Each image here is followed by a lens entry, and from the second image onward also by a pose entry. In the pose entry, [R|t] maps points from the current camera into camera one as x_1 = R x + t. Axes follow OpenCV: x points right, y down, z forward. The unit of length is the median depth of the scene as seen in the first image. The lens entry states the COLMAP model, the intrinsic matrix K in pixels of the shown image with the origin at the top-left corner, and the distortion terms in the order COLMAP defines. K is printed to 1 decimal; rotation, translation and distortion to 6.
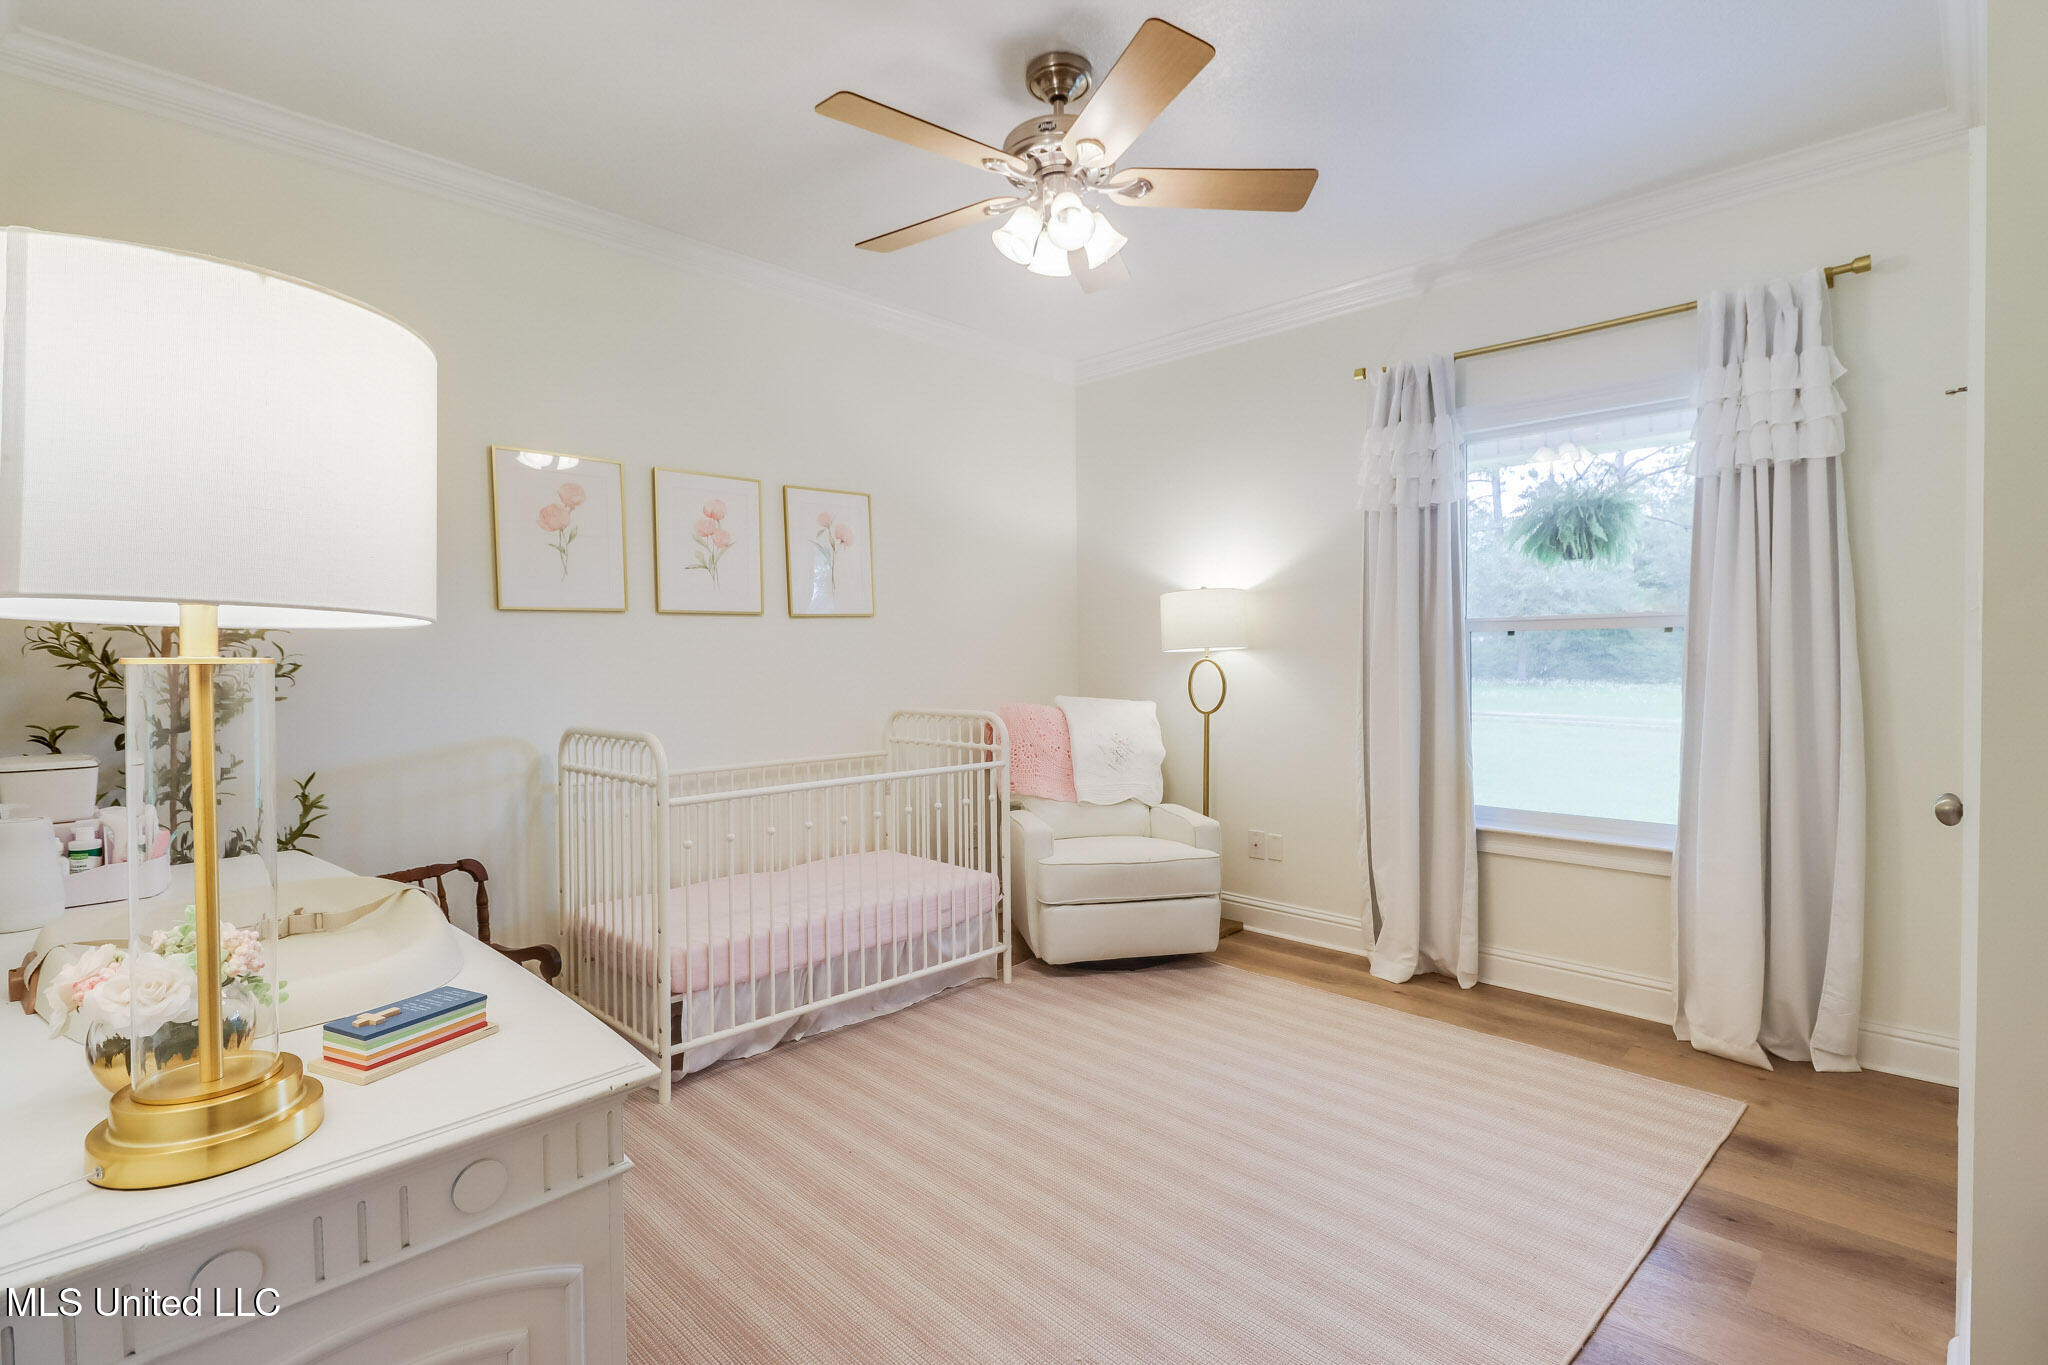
lens RADIAL K [[973.5, 0, 1027.9], [0, 973.5, 653.3], [0, 0, 1]] dist [-0.003178, -0.000933]
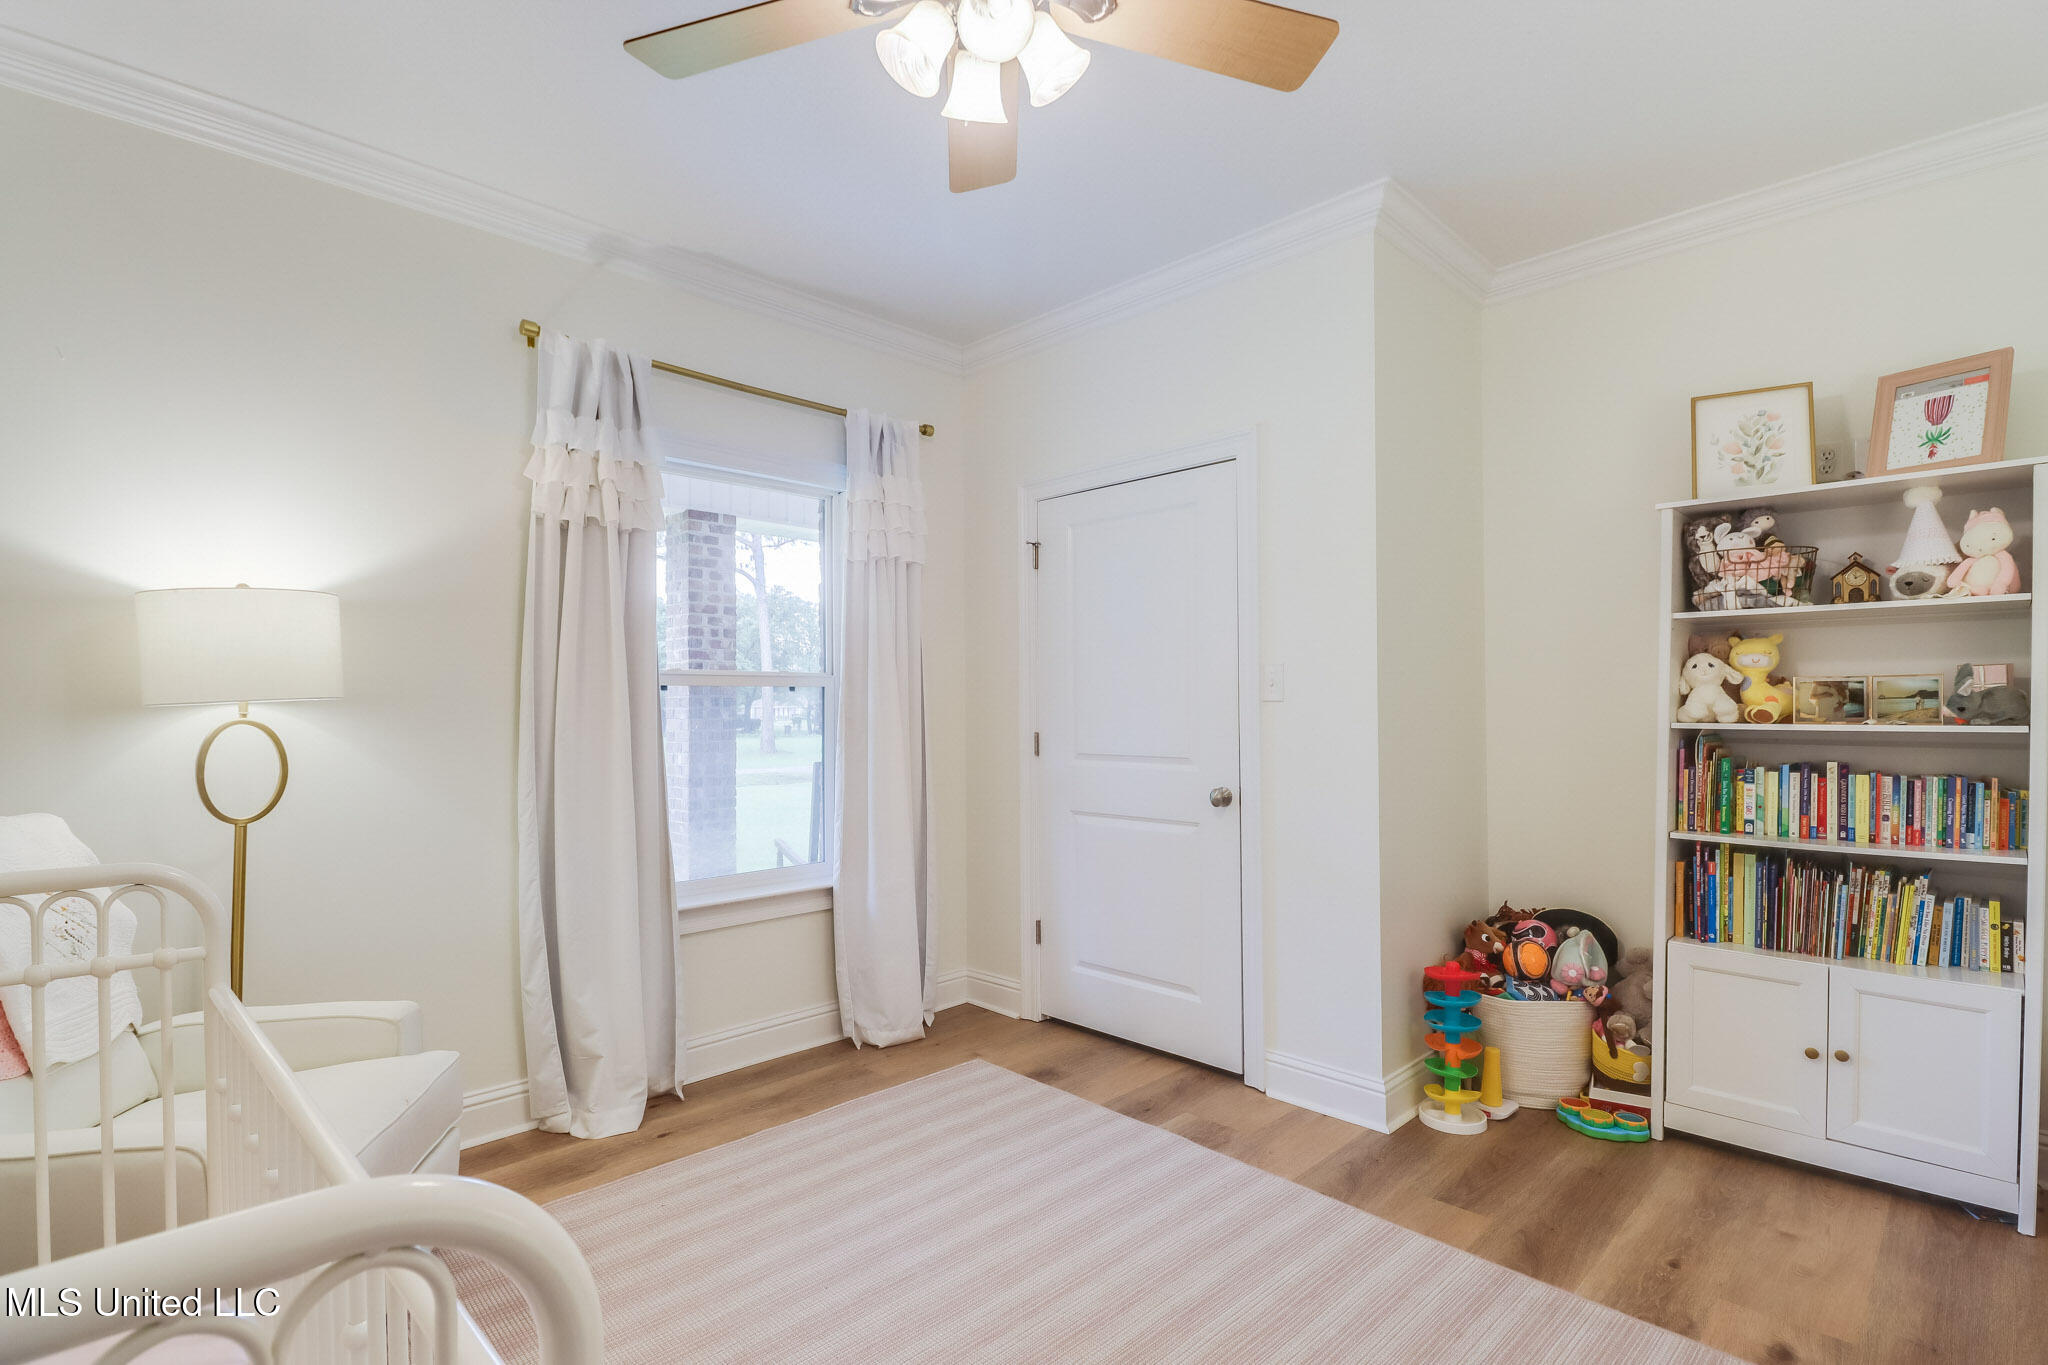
lens RADIAL K [[993.2, 0, 1021.4], [0, 993.2, 673.2], [0, 0, 1]] dist [-0.001156, -0.000242]
pose [[0.004892, 0.033320, 0.999433, -0.516501], [0.000778, 0.999444, -0.033324, -0.003050], [-0.999988, 0.000940, 0.004863, 0.816615]]
